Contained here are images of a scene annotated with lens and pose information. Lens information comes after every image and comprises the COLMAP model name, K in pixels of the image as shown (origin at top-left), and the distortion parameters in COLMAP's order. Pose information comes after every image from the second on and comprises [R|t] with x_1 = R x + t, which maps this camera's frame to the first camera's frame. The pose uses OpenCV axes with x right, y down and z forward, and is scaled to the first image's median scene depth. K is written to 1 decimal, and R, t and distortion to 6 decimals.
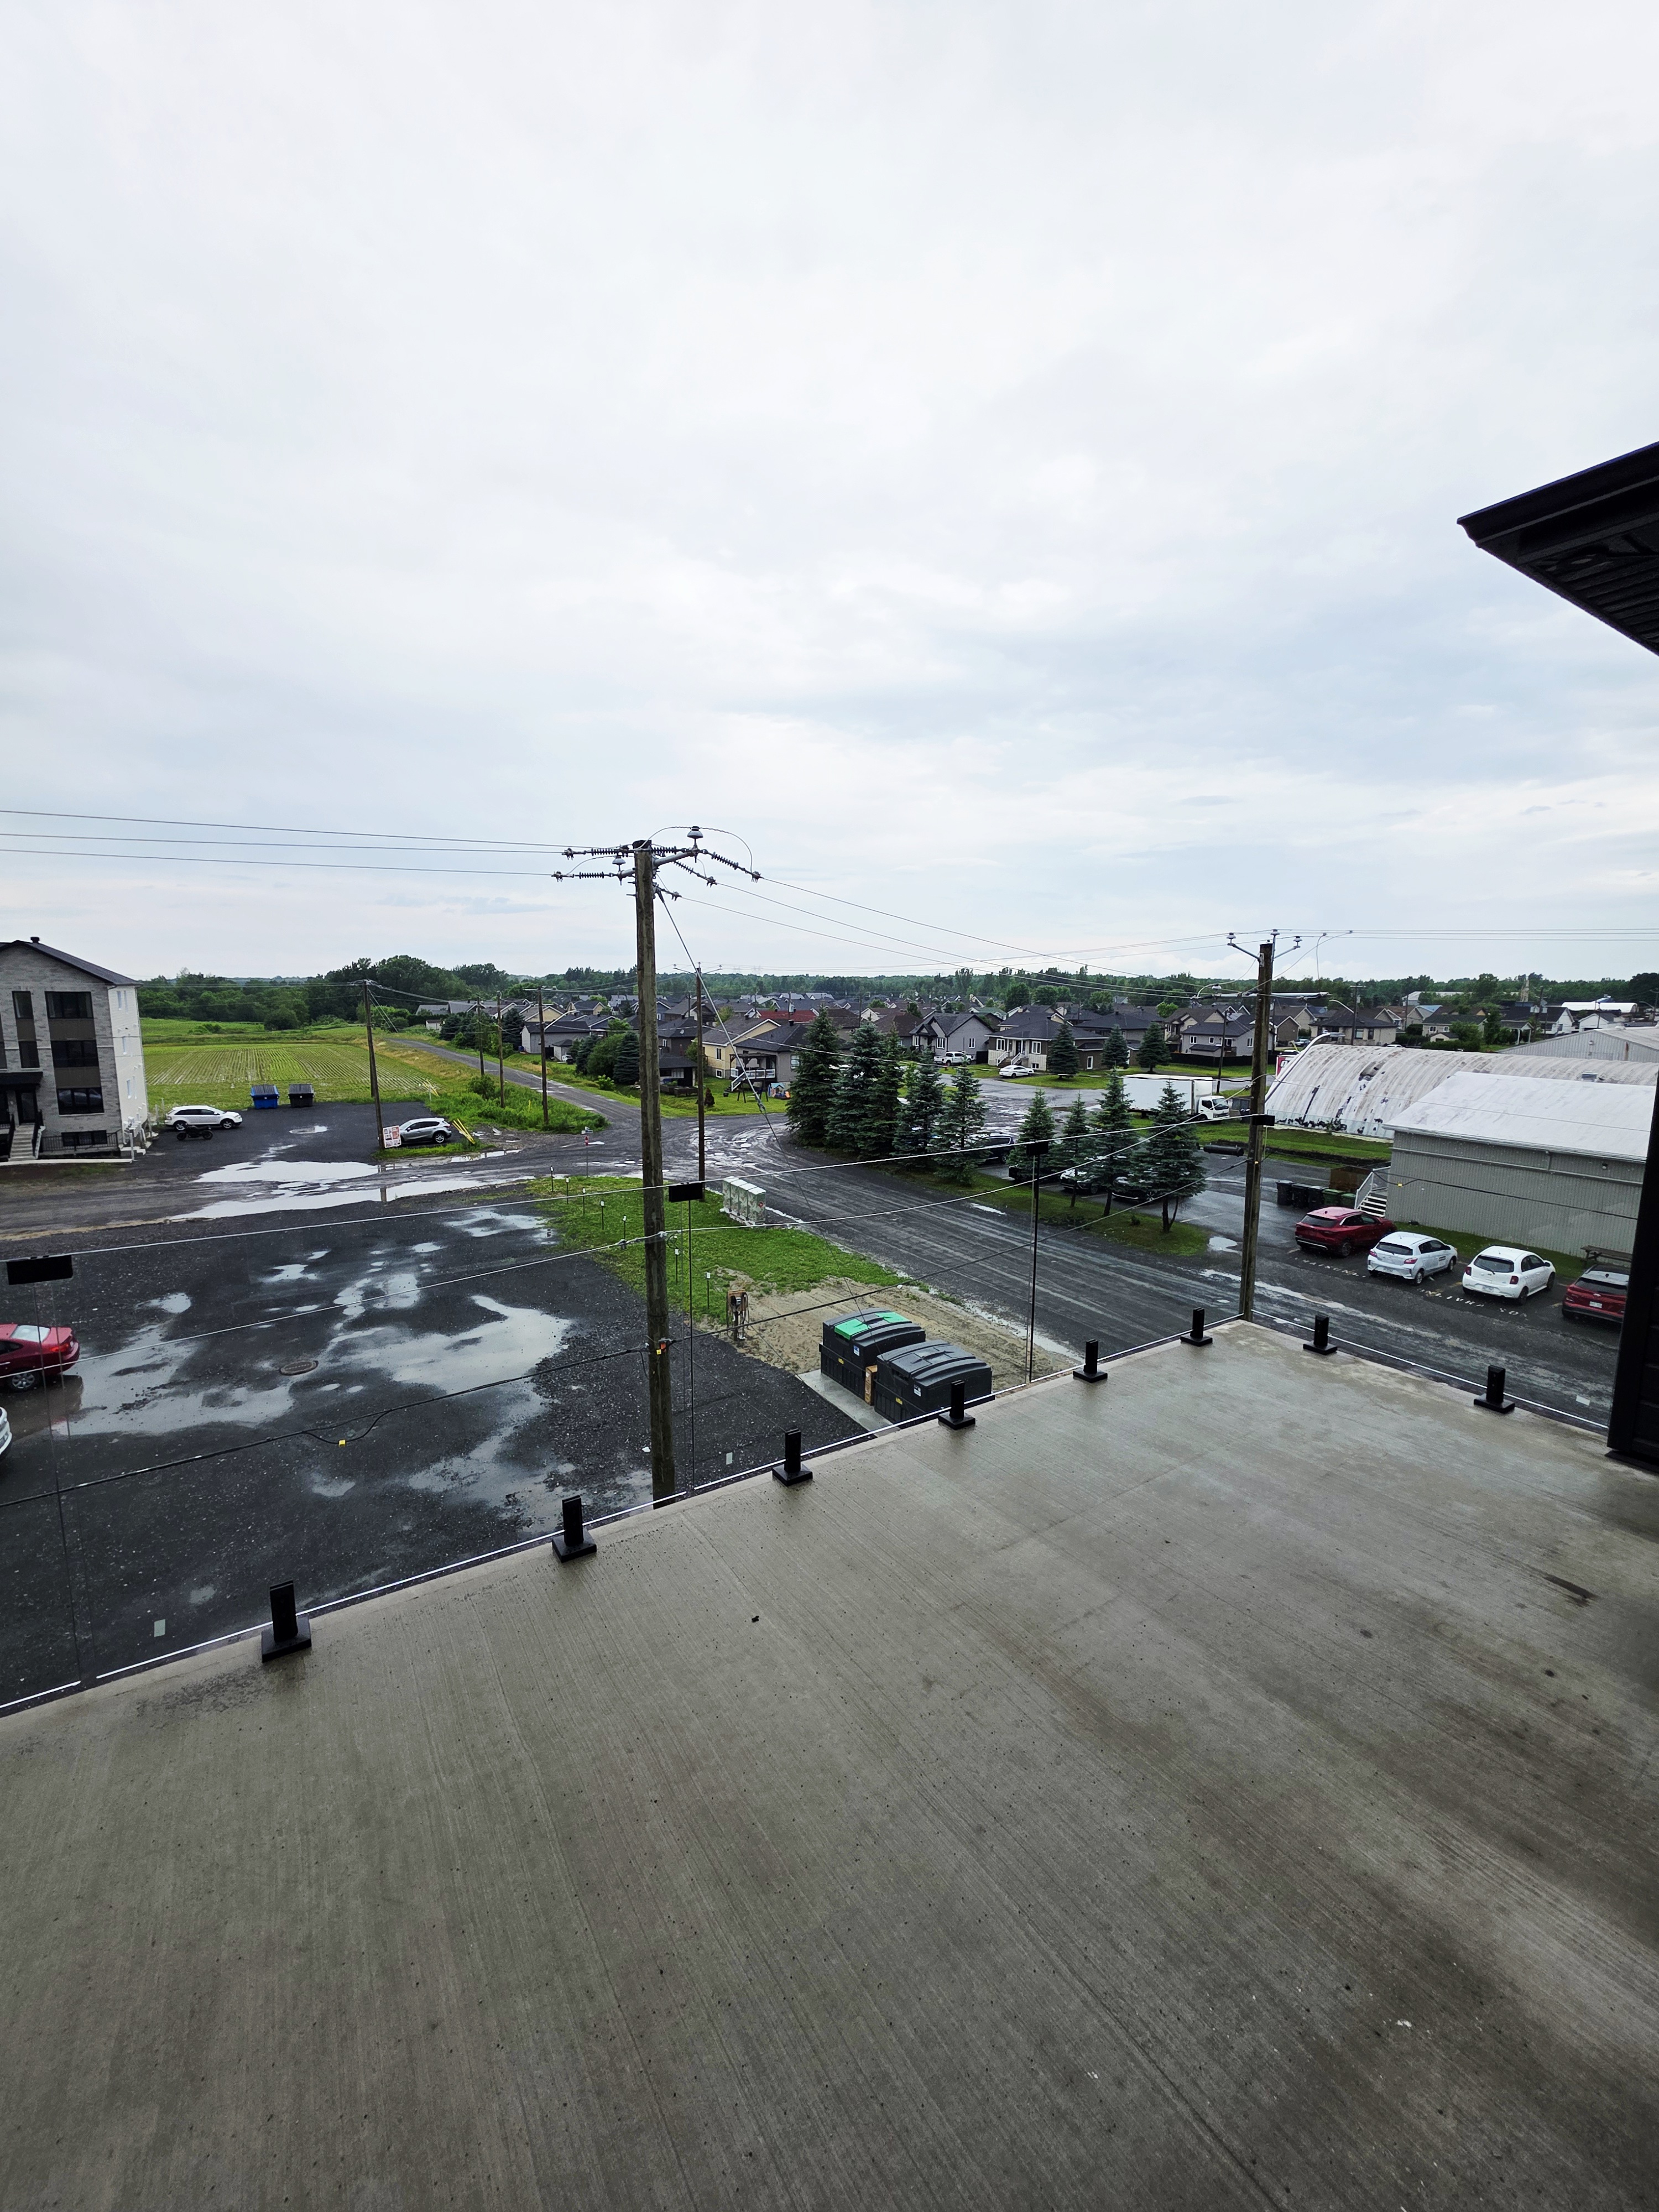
lens RADIAL K [[889.9, 0, 838.1], [0, 889.9, 1110.0], [0, 0, 1]] dist [-0.007448, 0.000155]
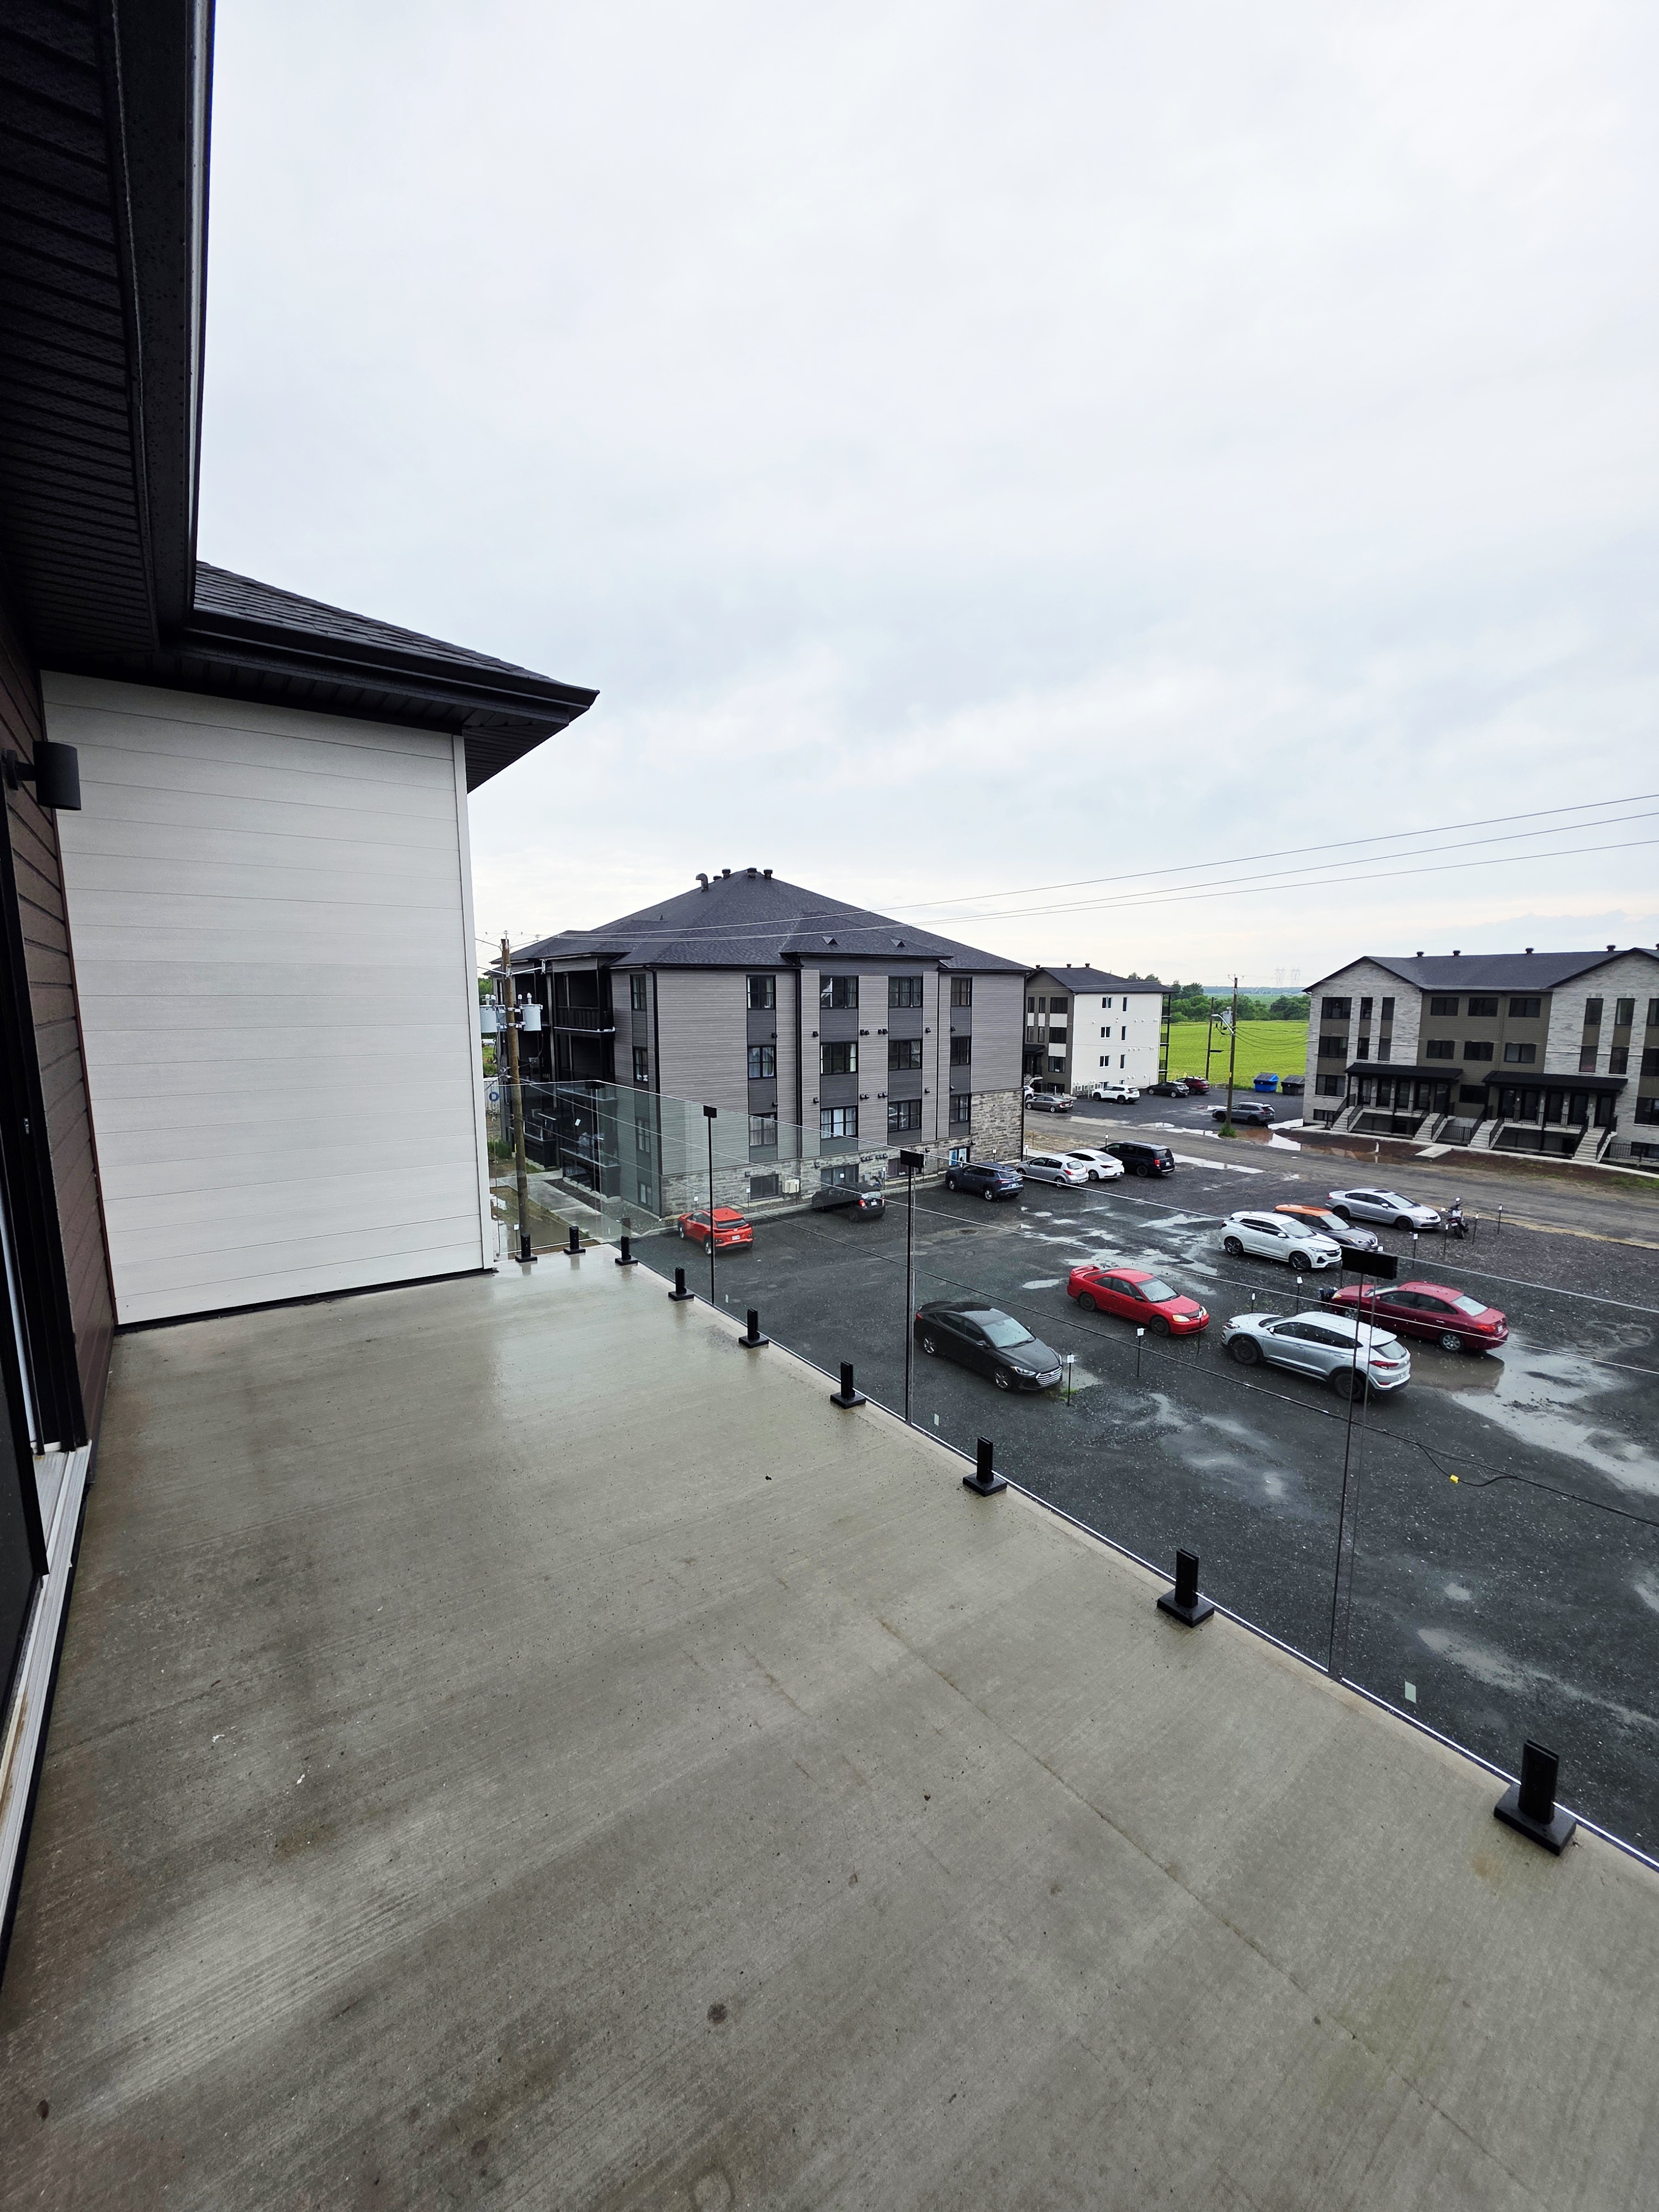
lens RADIAL K [[882.6, 0, 827.1], [0, 882.6, 1109.9], [0, 0, 1]] dist [-0.000246, 0.000091]
pose [[0.051621, 0.124056, -0.990932, 0.115319], [-0.132157, 0.984376, 0.116351, -0.011944], [0.989884, 0.124952, 0.067210, 0.096887]]
